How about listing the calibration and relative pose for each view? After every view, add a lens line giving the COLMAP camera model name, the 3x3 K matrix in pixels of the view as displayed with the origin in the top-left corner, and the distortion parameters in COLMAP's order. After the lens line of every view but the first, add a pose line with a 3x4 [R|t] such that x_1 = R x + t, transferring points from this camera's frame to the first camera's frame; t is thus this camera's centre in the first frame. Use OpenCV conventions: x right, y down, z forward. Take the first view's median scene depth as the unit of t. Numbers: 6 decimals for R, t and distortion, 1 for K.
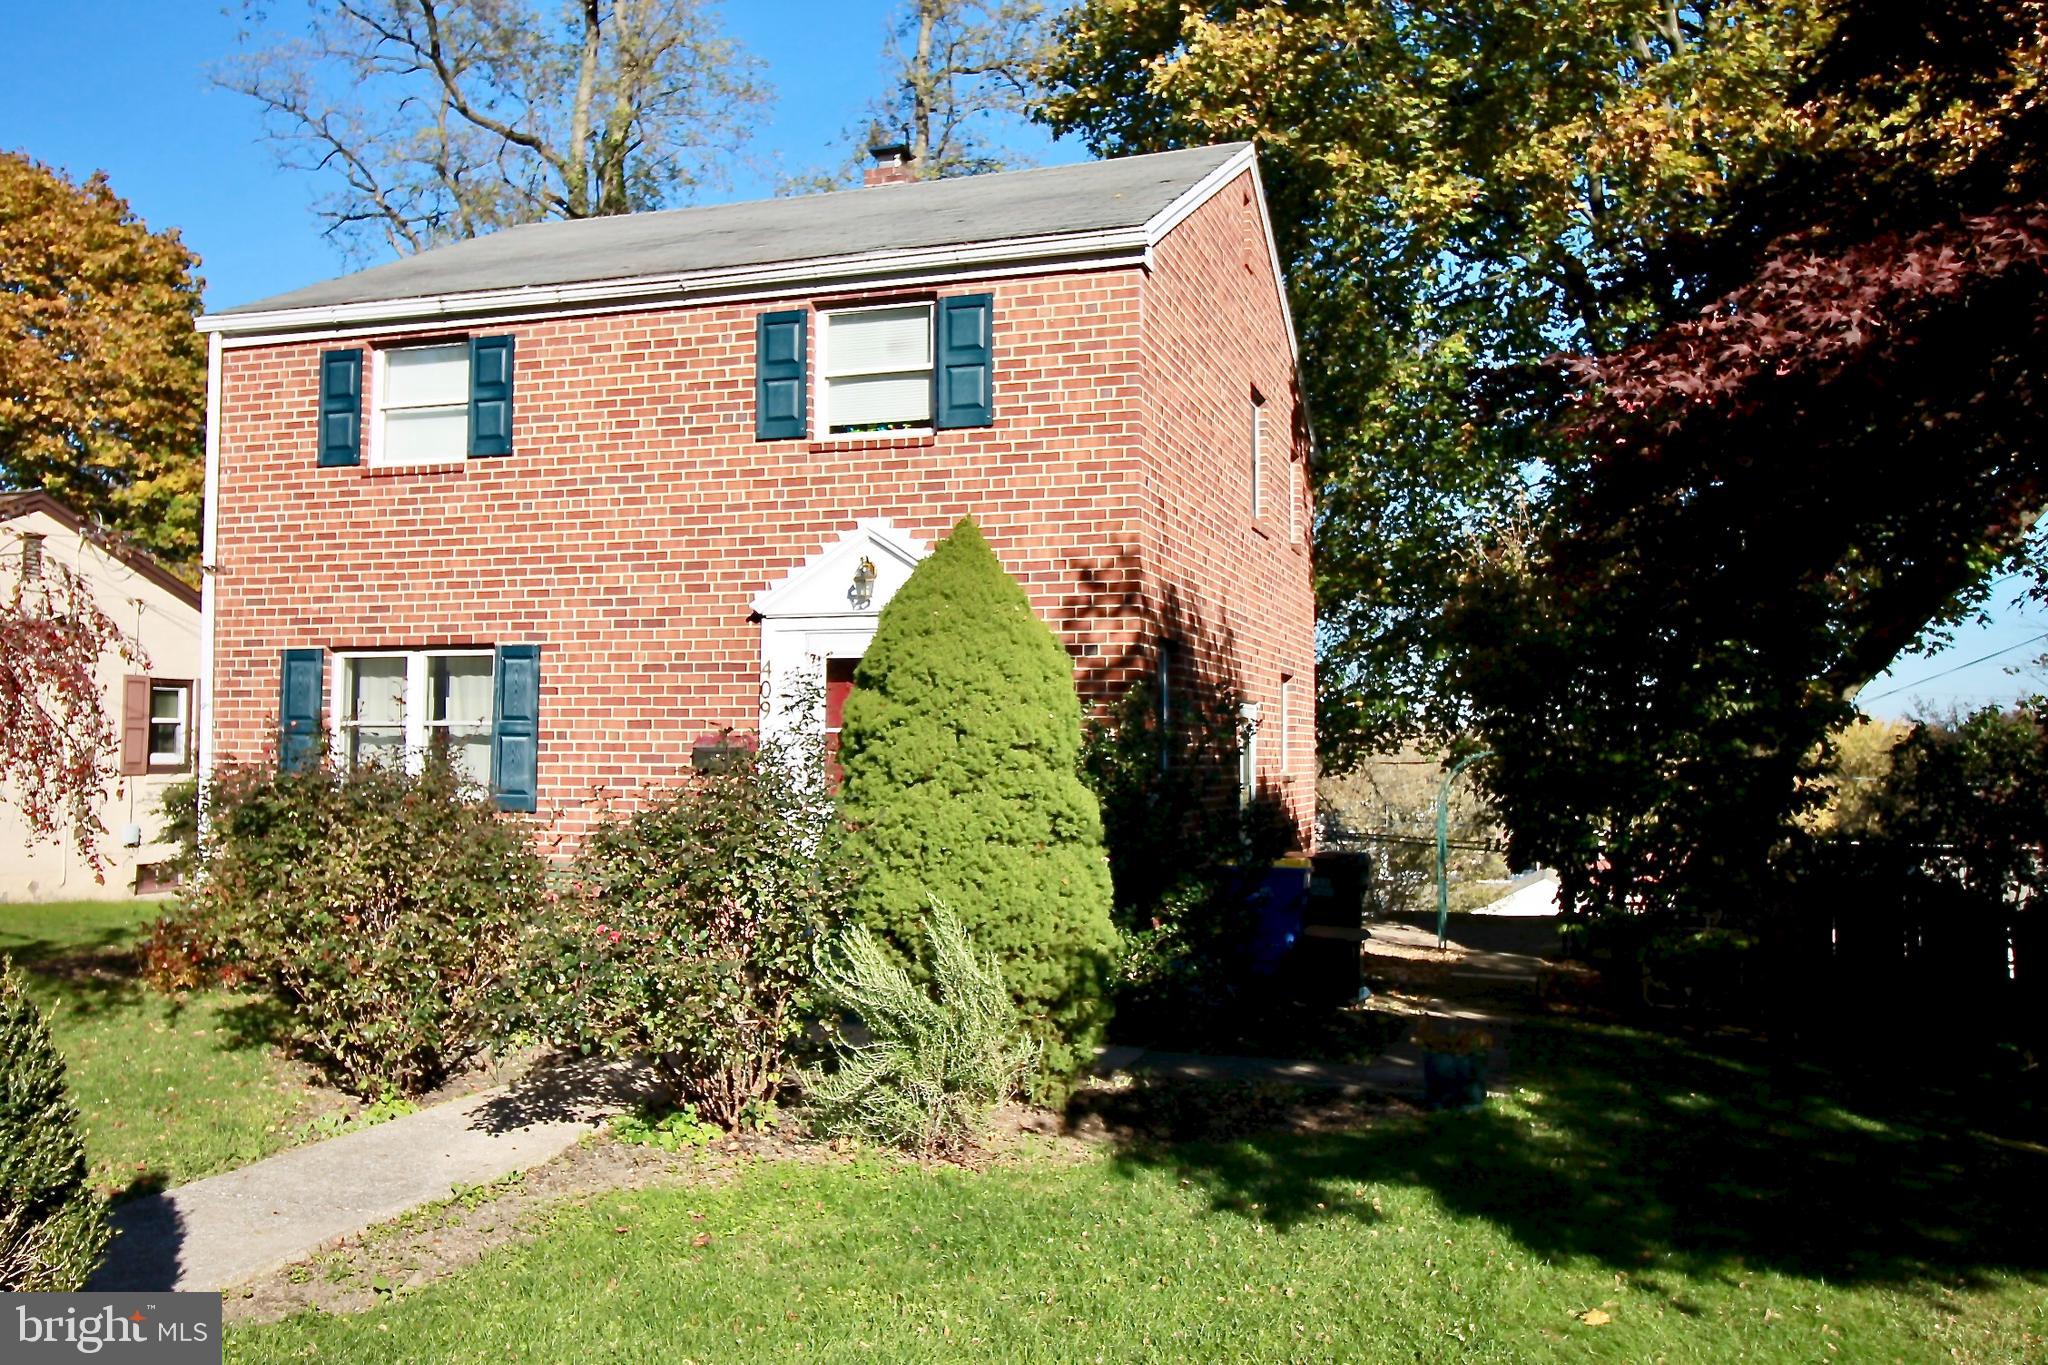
lens RADIAL K [[1637.4, 0, 1029.8], [0, 1637.4, 689.3], [0, 0, 1]] dist [0.007553, -0.001975]
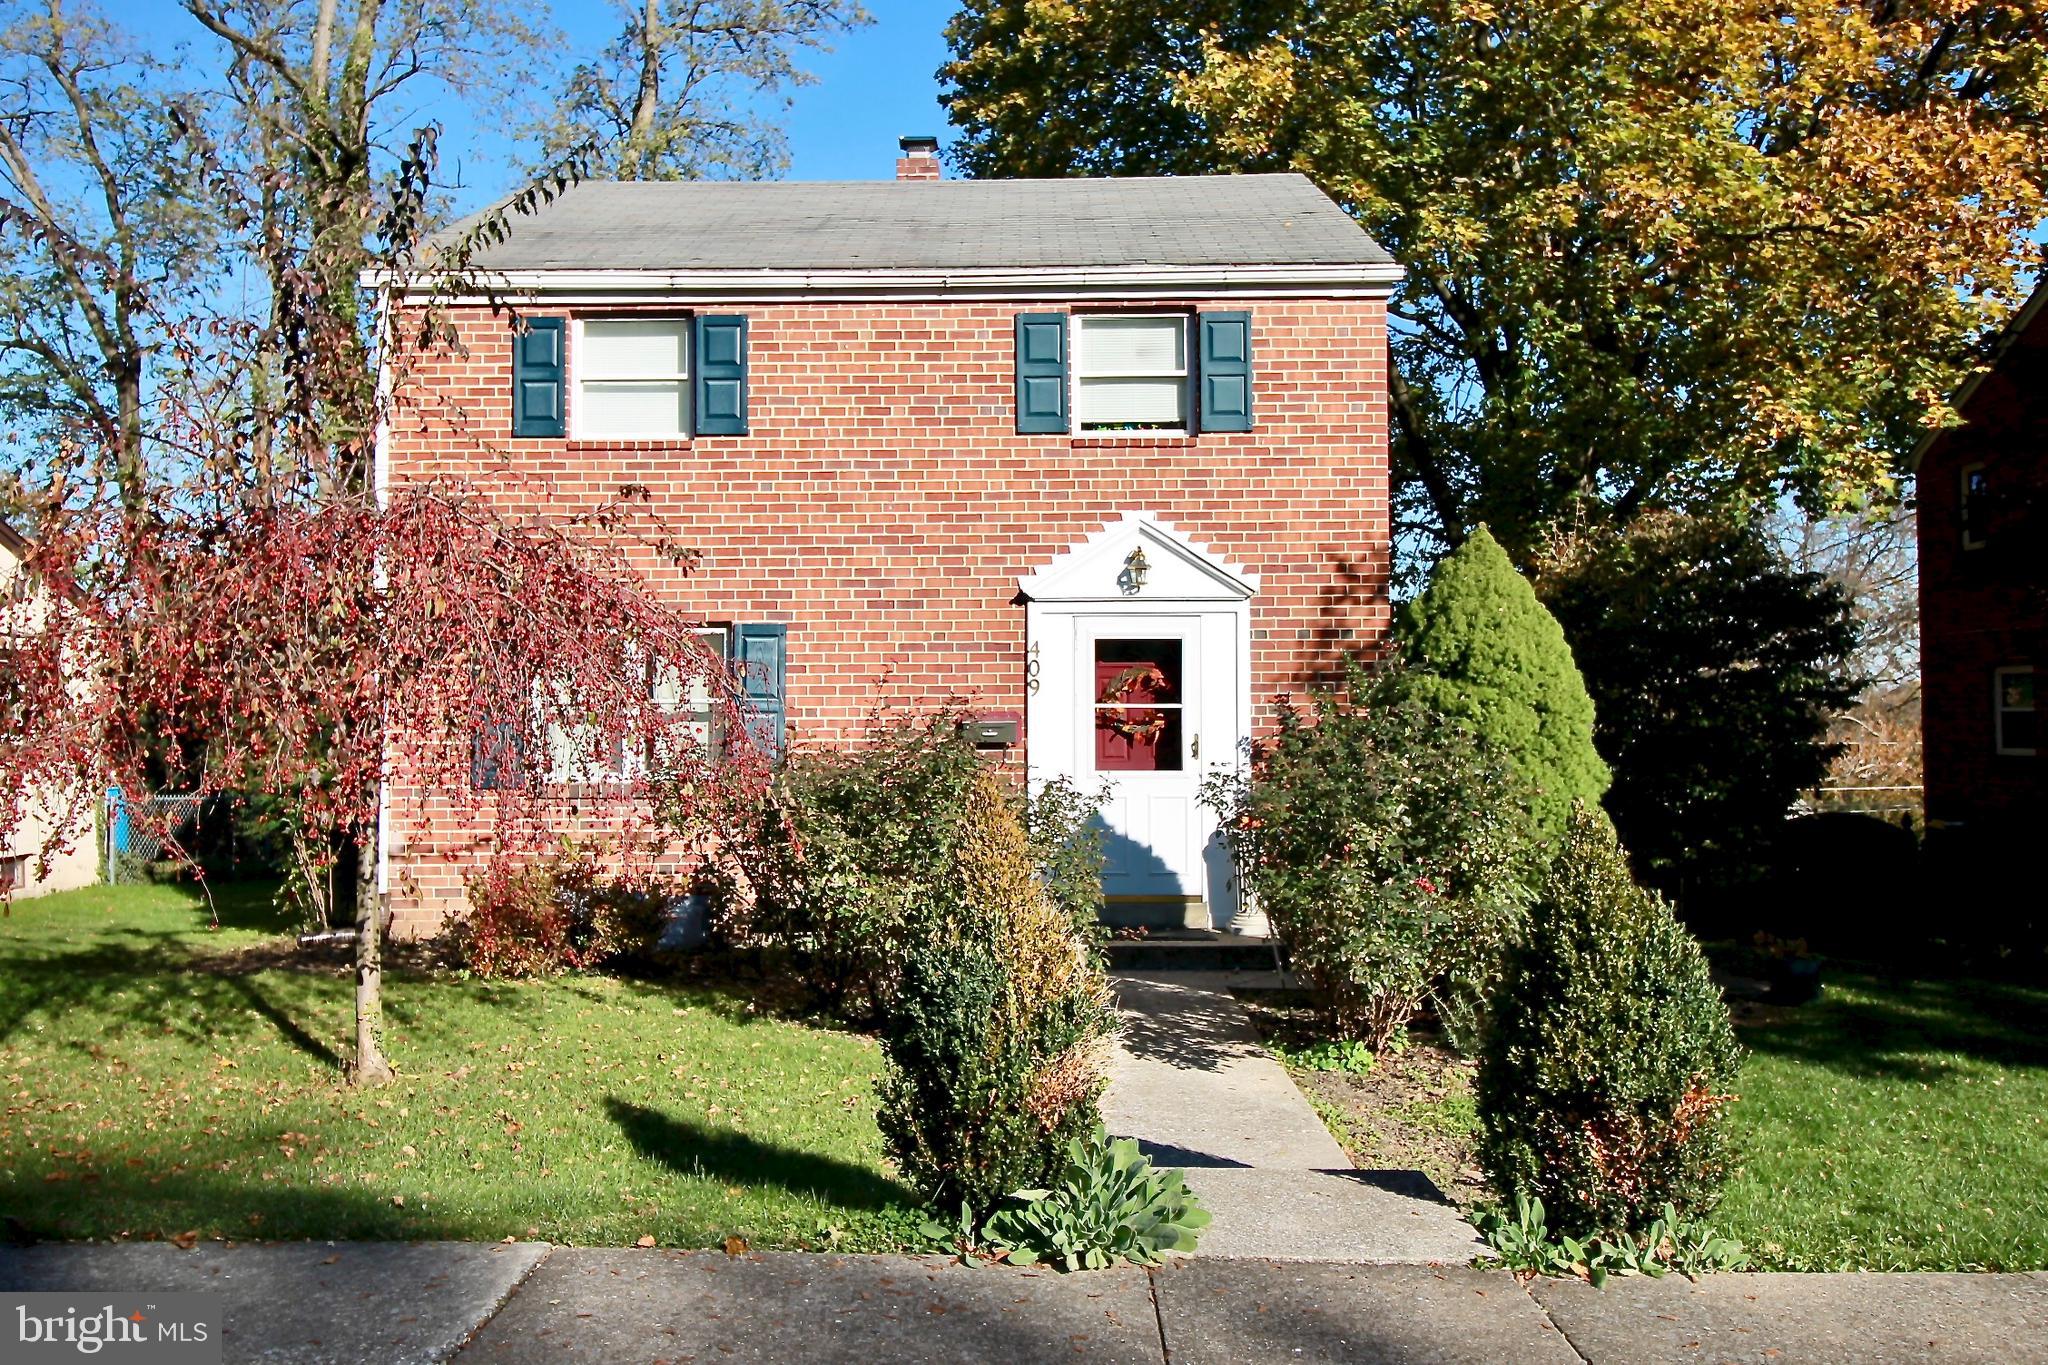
lens RADIAL K [[1637.4, 0, 1018.0], [0, 1637.4, 687.1], [0, 0, 1]] dist [0.007553, -0.001975]
pose [[0.952091, -0.005117, 0.305771, -0.490506], [-0.001120, 0.999795, 0.020219, -0.008992], [-0.305812, -0.019593, 0.951890, -0.014061]]
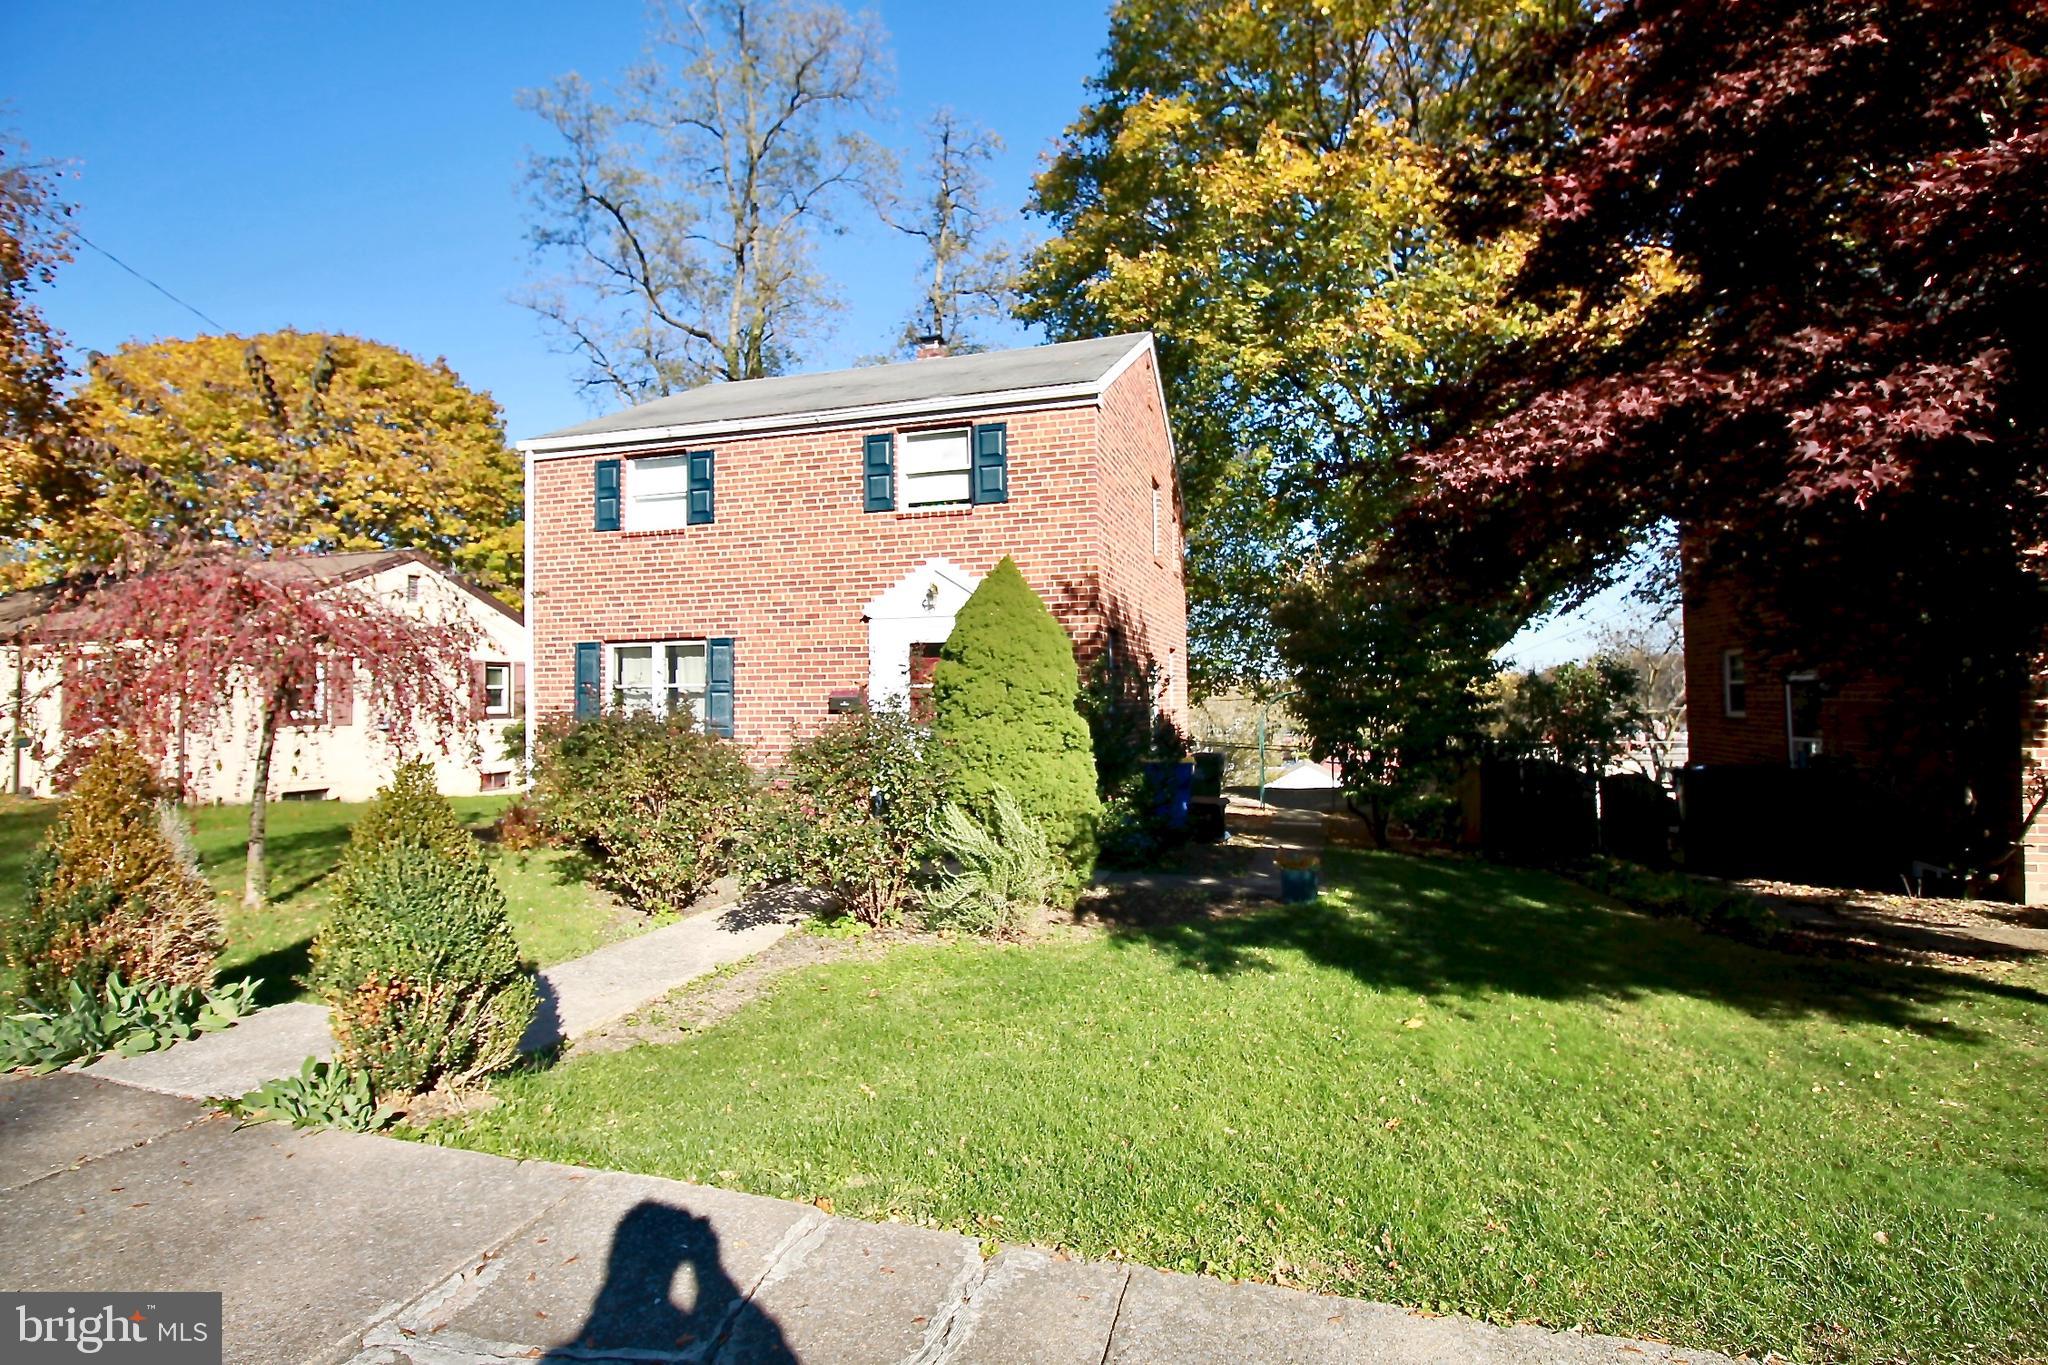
lens RADIAL K [[966.3, 0, 1031.4], [0, 966.3, 675.3], [0, 0, 1]] dist [-0.009510, -0.005666]
pose [[0.999105, -0.016591, 0.038911, -0.037995], [0.015953, 0.999734, 0.016666, -0.000159], [-0.039178, -0.016031, 0.999104, 0.011204]]
